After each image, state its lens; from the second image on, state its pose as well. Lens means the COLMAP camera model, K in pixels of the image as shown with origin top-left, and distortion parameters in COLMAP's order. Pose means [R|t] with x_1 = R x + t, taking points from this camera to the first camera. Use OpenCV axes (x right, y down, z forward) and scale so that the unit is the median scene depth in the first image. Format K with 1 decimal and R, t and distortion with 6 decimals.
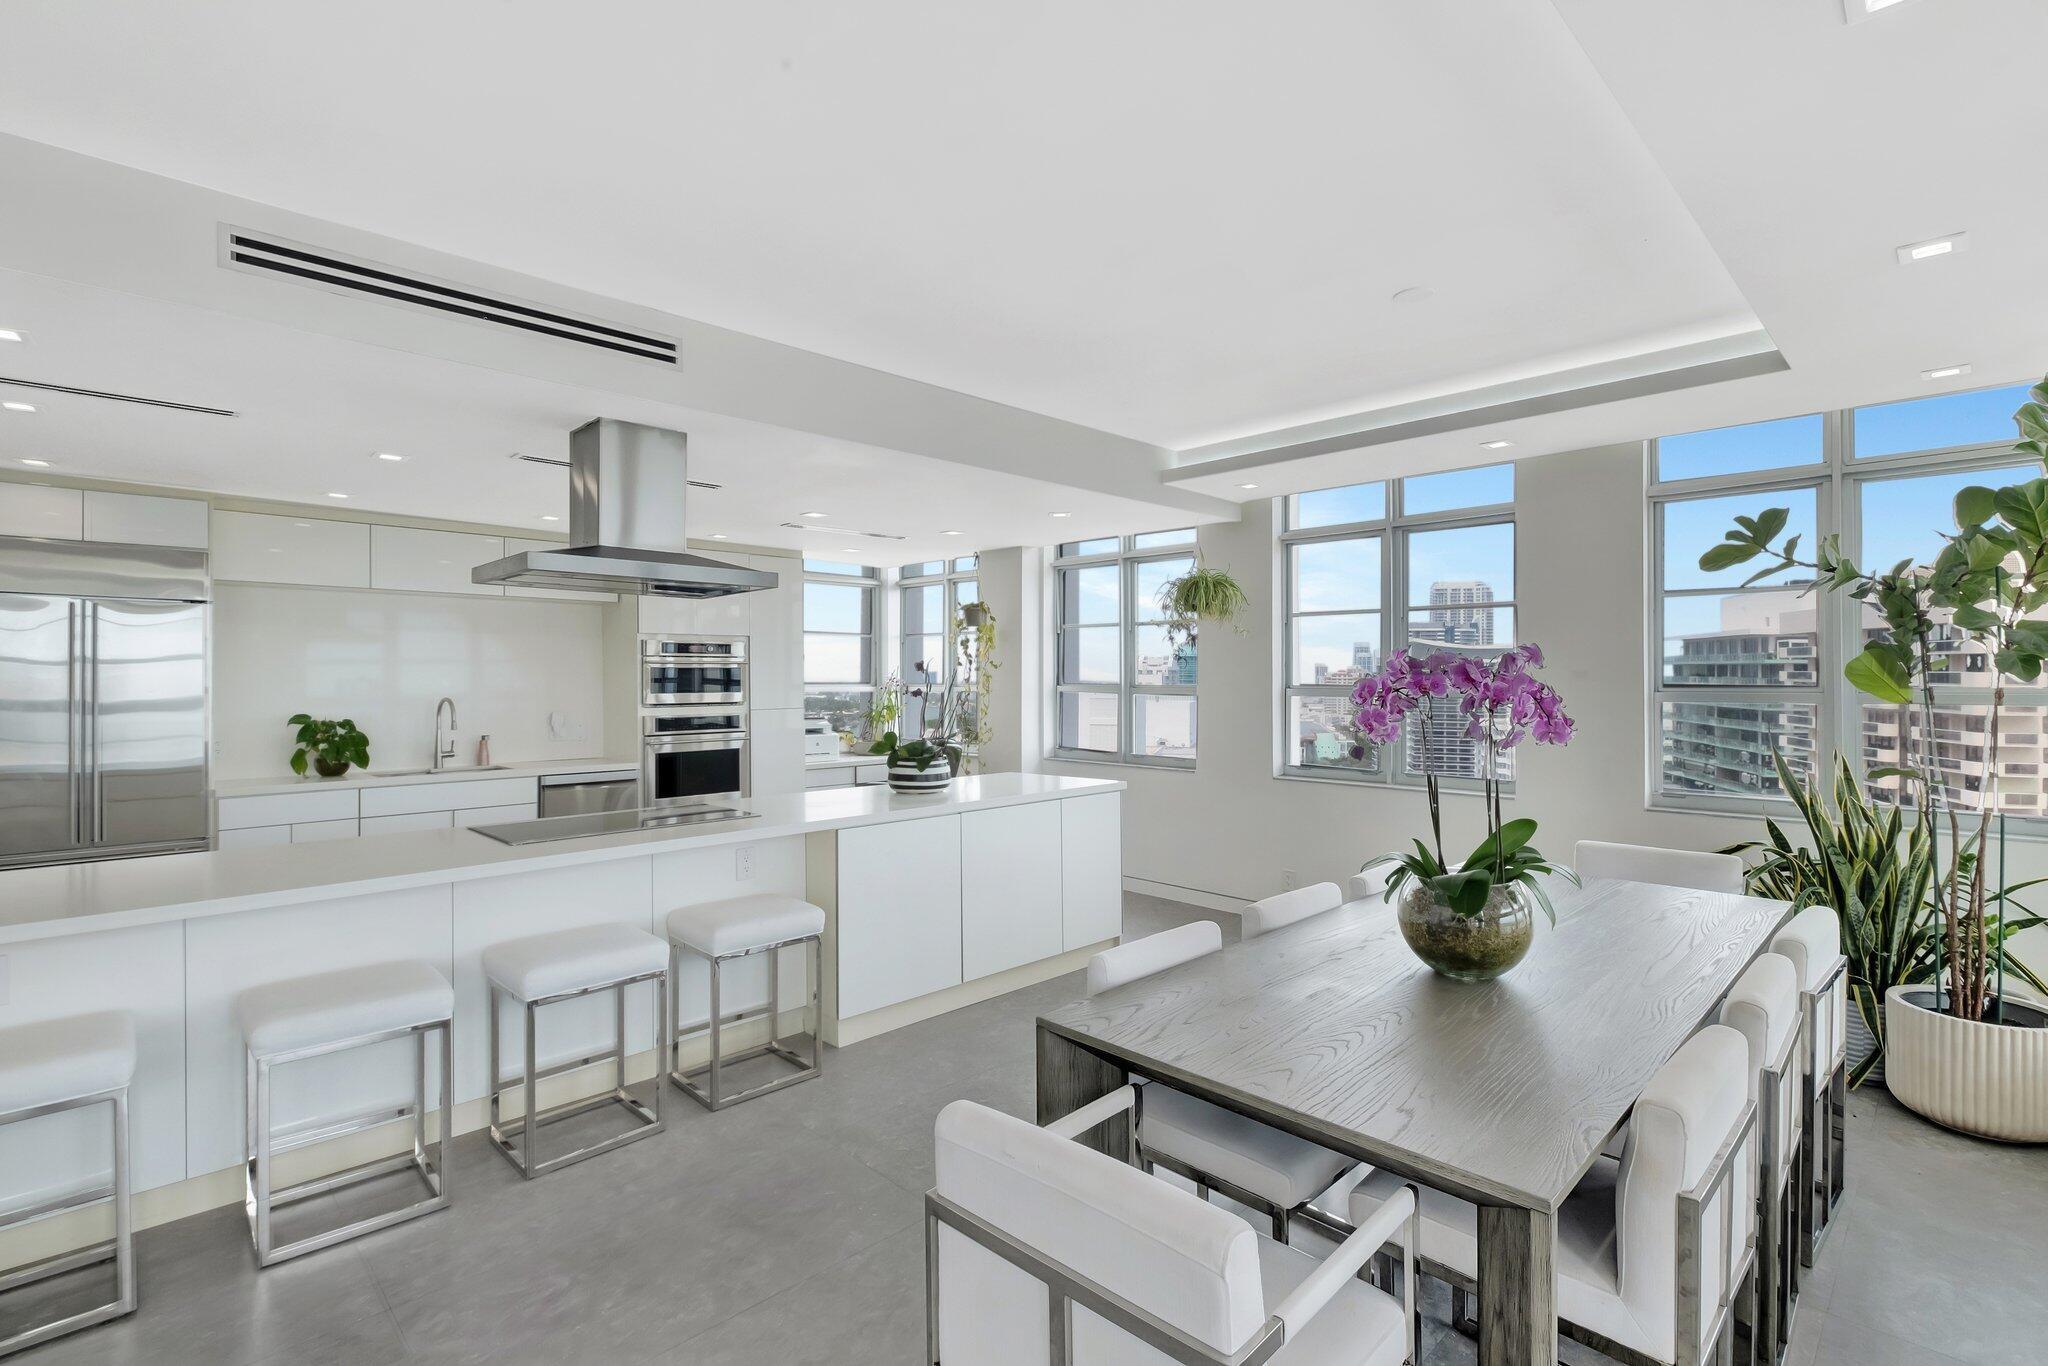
lens RADIAL K [[959.1, 0, 1024.0], [0, 959.1, 683.0], [0, 0, 1]] dist [0.014313, 0.000130]
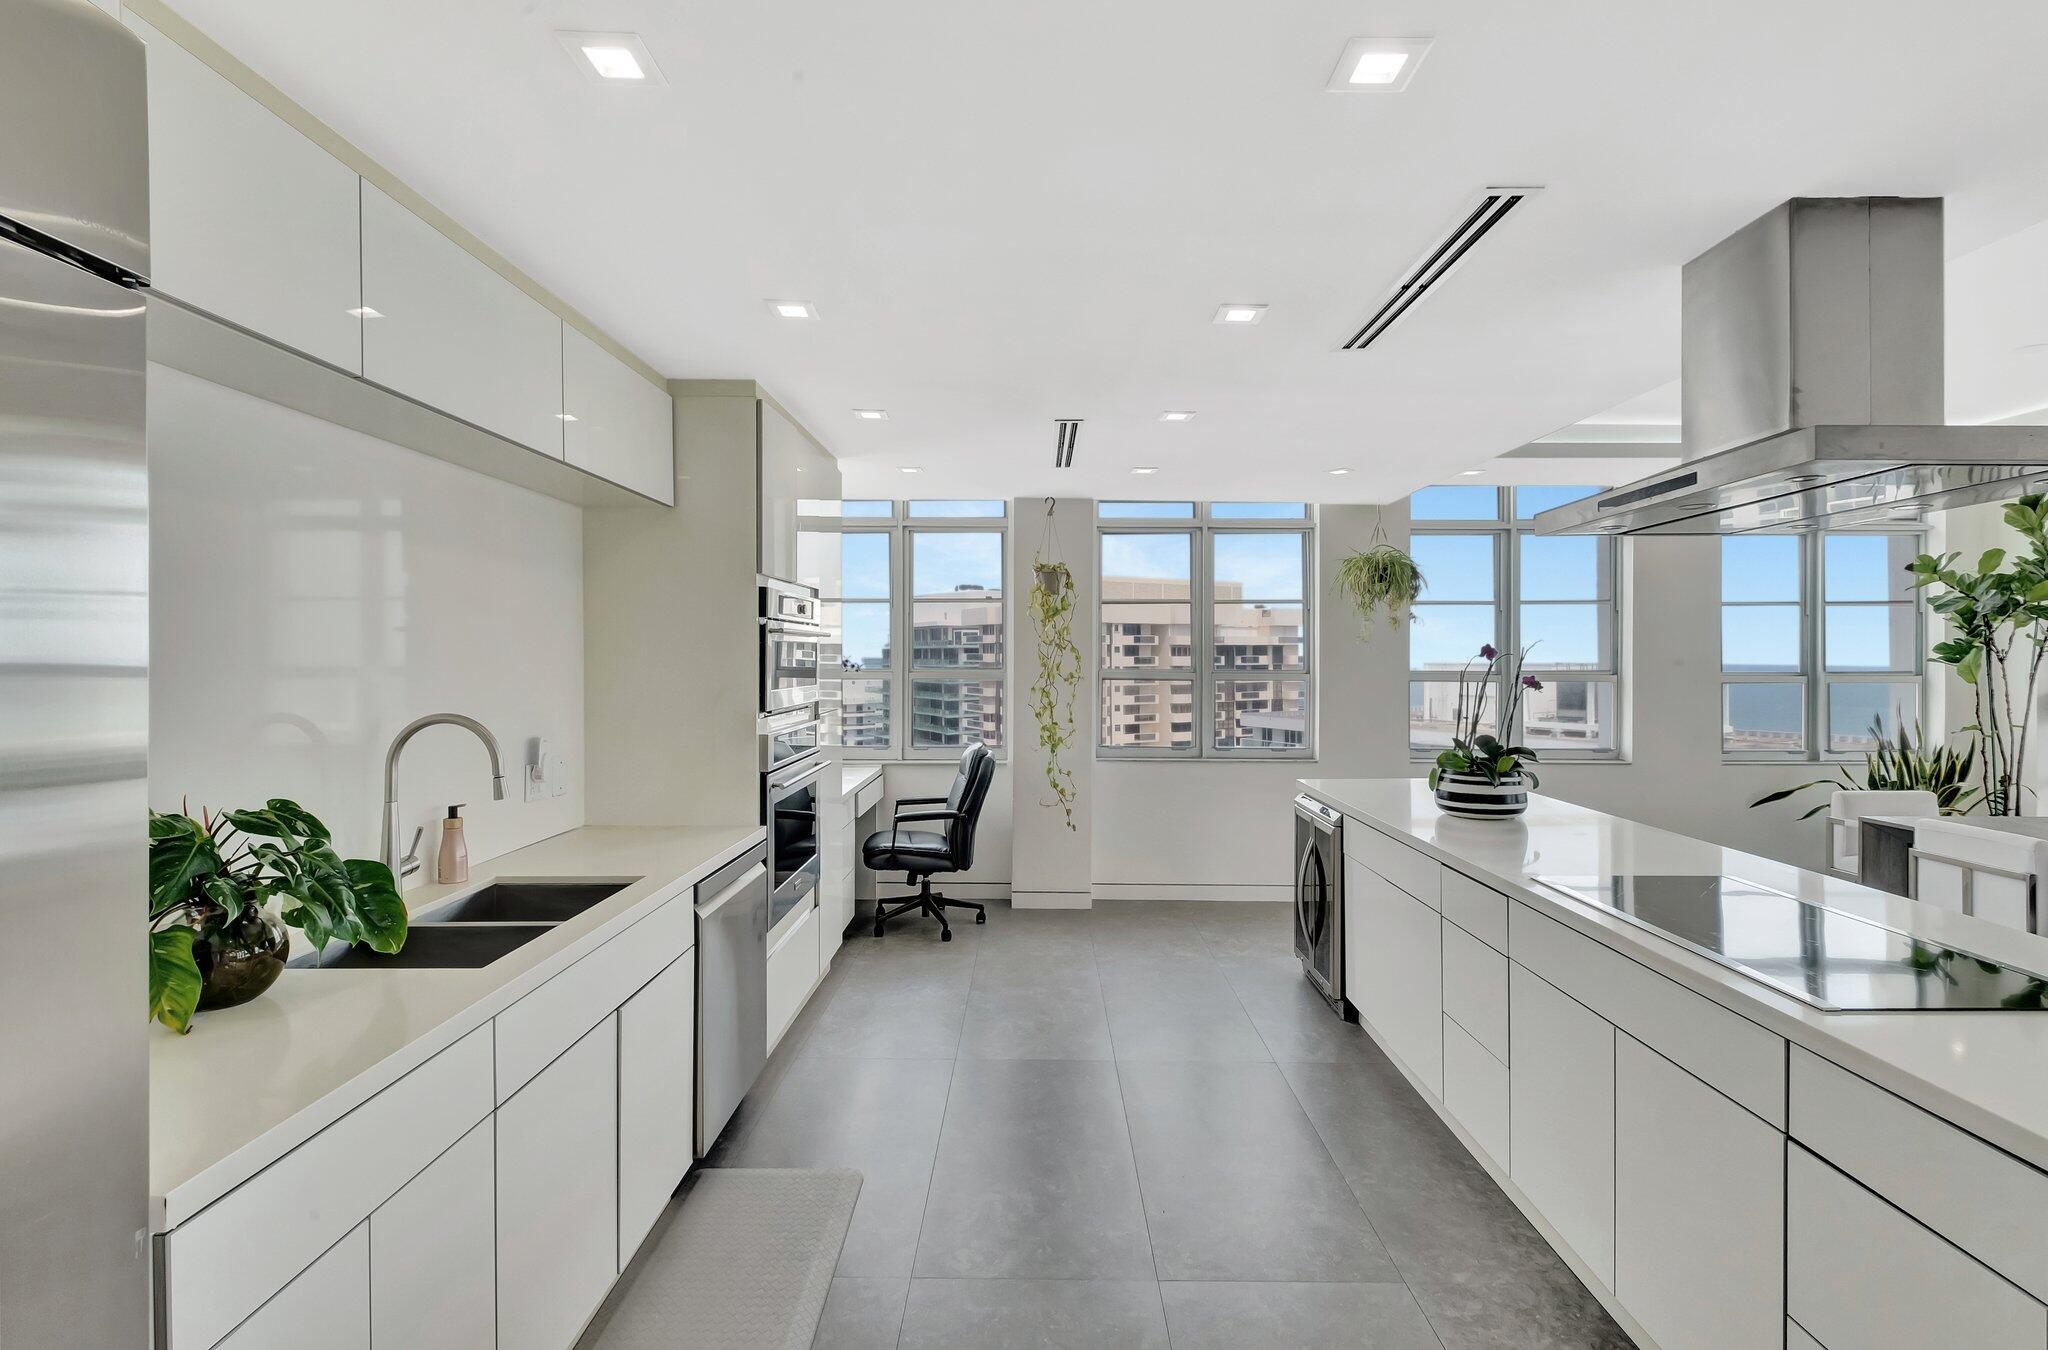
lens RADIAL K [[908.6, 0, 1033.1], [0, 908.6, 657.4], [0, 0, 1]] dist [0.007786, -0.010461]
pose [[0.705174, 0.007030, 0.709000, -0.609891], [-0.003454, 0.999973, -0.006480, -0.004143], [-0.709026, 0.002121, 0.705179, 0.526437]]
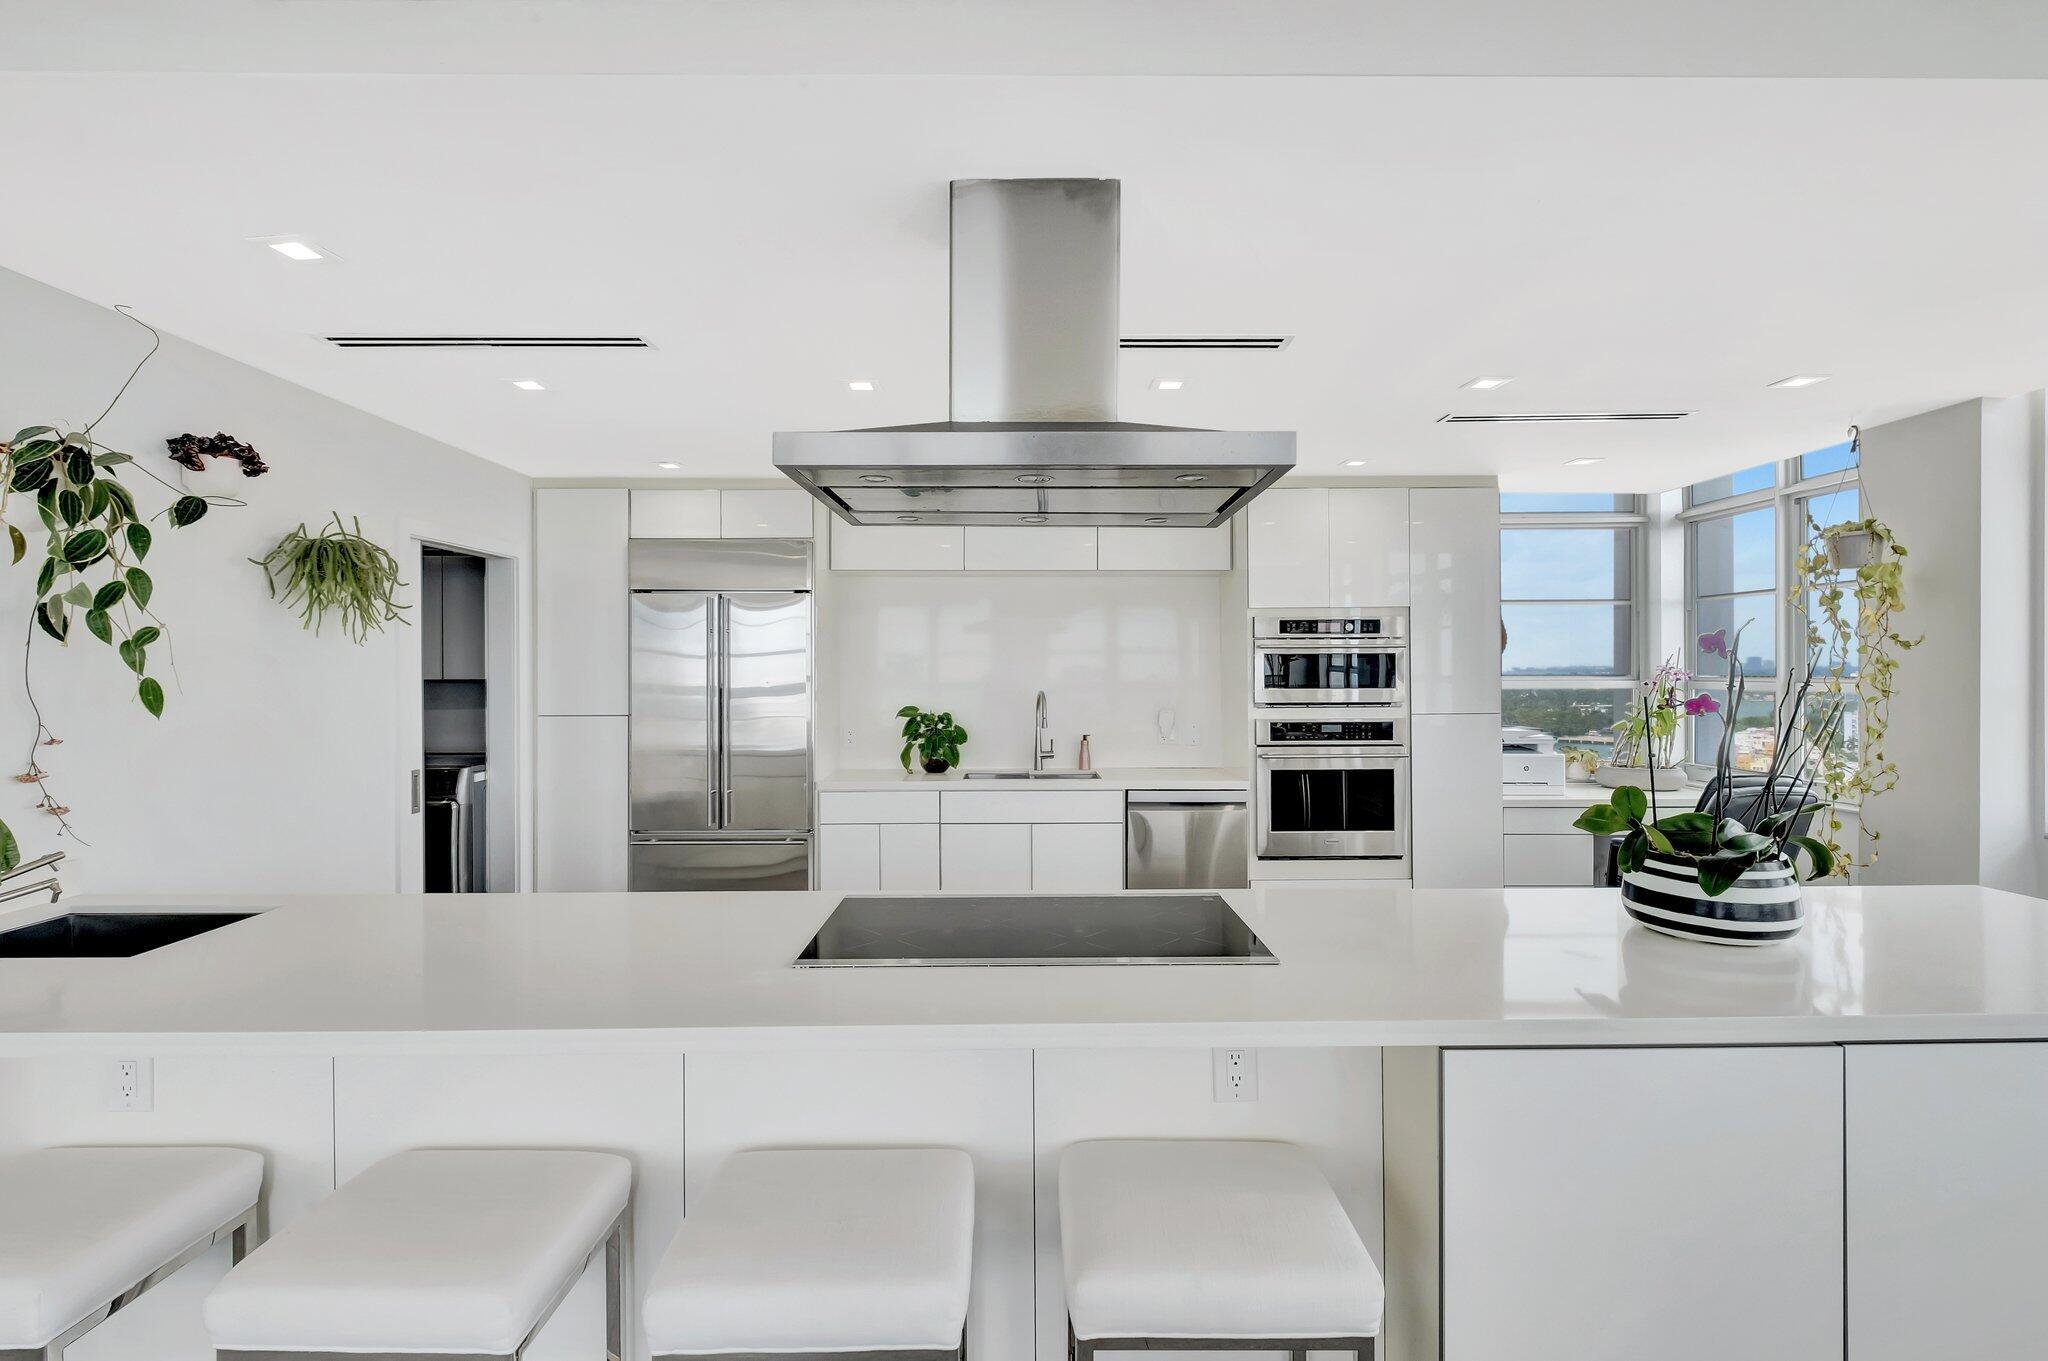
lens RADIAL K [[908.8, 0, 1024.0], [0, 908.8, 680.5], [0, 0, 1]] dist [-0.000220, -0.000167]
pose [[0.718576, 0.008514, -0.695396, -0.033394], [-0.002983, 0.999954, 0.009160, -0.001326], [0.695442, -0.004508, 0.718568, 0.350935]]
